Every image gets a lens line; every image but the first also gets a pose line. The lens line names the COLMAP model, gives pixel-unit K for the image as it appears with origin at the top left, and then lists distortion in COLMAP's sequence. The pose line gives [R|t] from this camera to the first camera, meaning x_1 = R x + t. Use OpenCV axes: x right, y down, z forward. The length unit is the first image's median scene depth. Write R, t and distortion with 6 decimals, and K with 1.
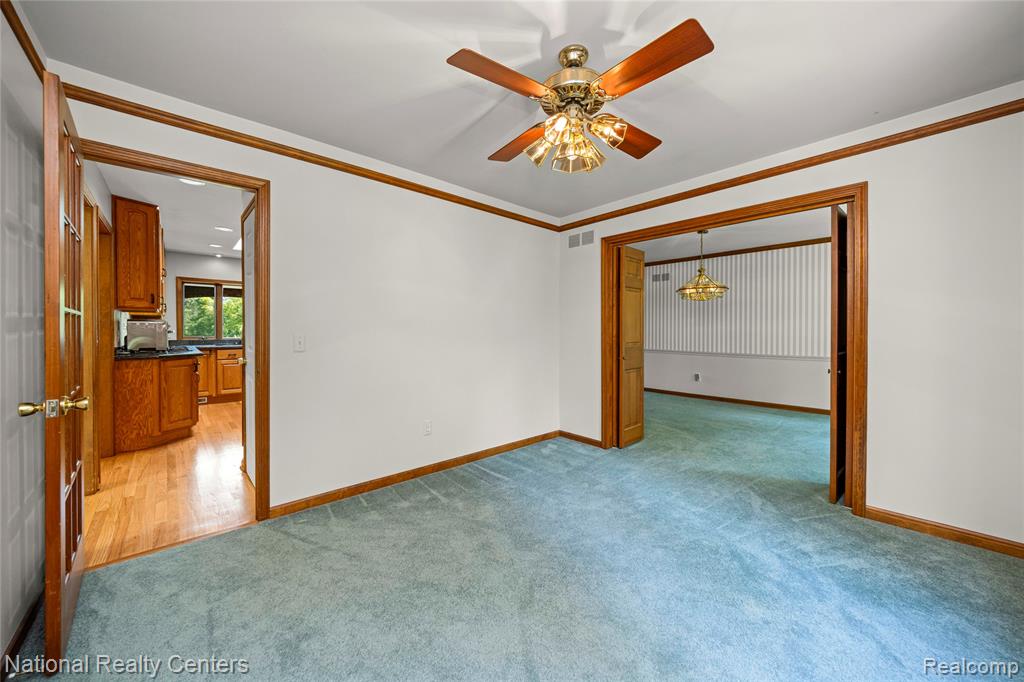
lens RADIAL K [[390.1, 0, 517.9], [0, 390.1, 319.9], [0, 0, 1]] dist [0.000251, -0.001742]
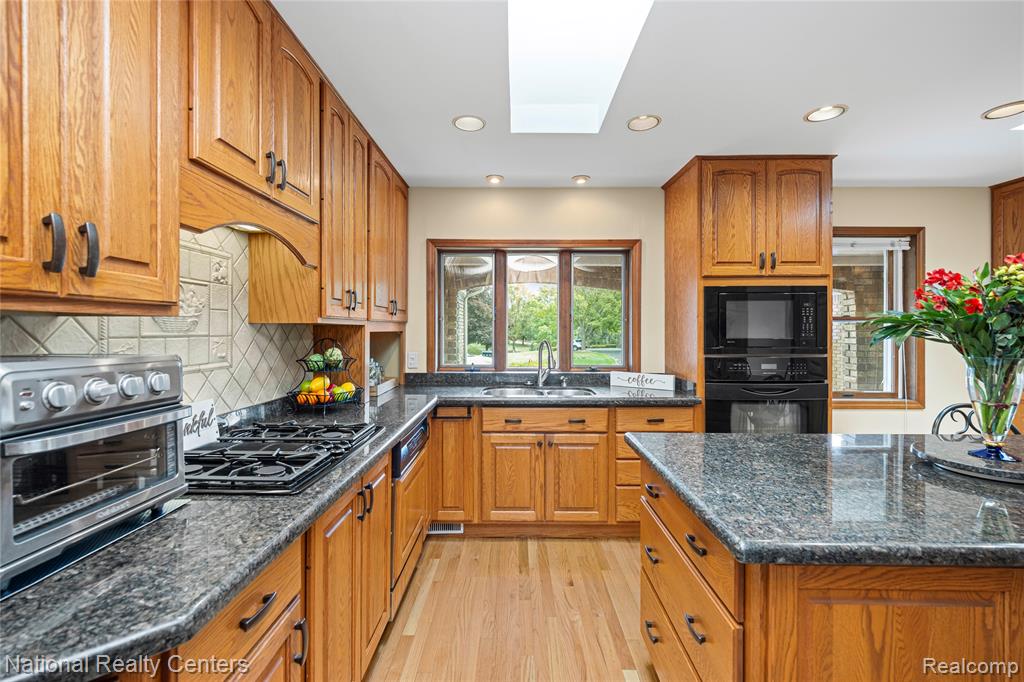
lens RADIAL K [[439.7, 0, 513.8], [0, 439.7, 332.2], [0, 0, 1]] dist [-0.017766, 0.000072]
pose [[0.743843, 0.013801, -0.668211, -0.450853], [0.001298, 0.999755, 0.022093, -0.009075], [0.668353, -0.017302, 0.743643, 0.691406]]
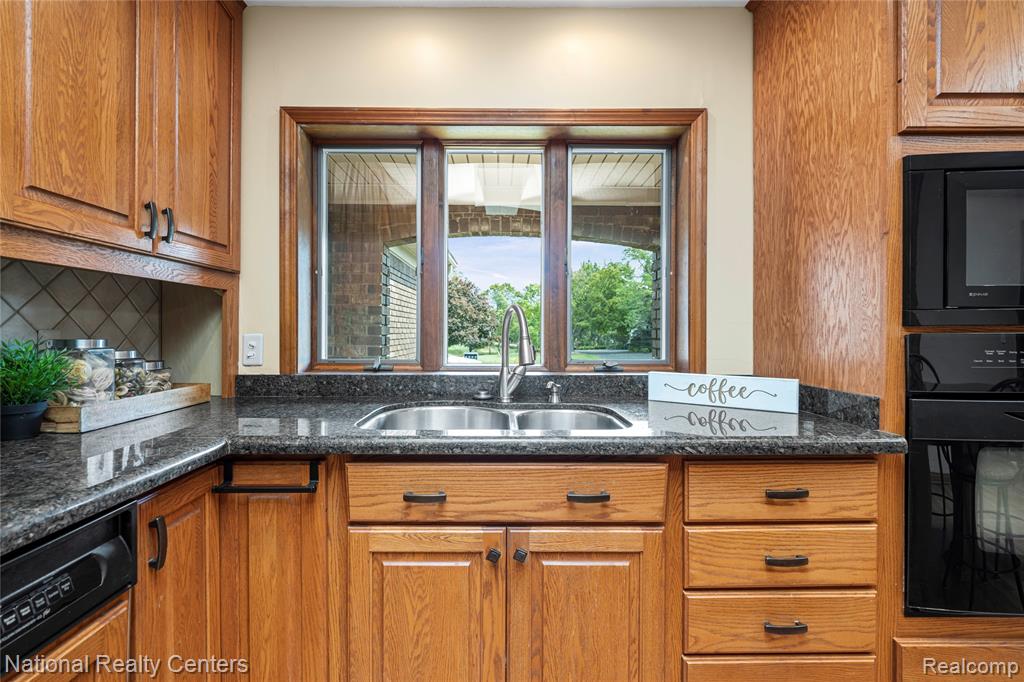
lens RADIAL K [[452.2, 0, 504.3], [0, 452.2, 333.6], [0, 0, 1]] dist [-0.010092, 0.001569]
pose [[0.750519, 0.012911, -0.660723, -0.607951], [0.001454, 0.999774, 0.021188, 0.022423], [0.660847, -0.016863, 0.750331, 0.909528]]
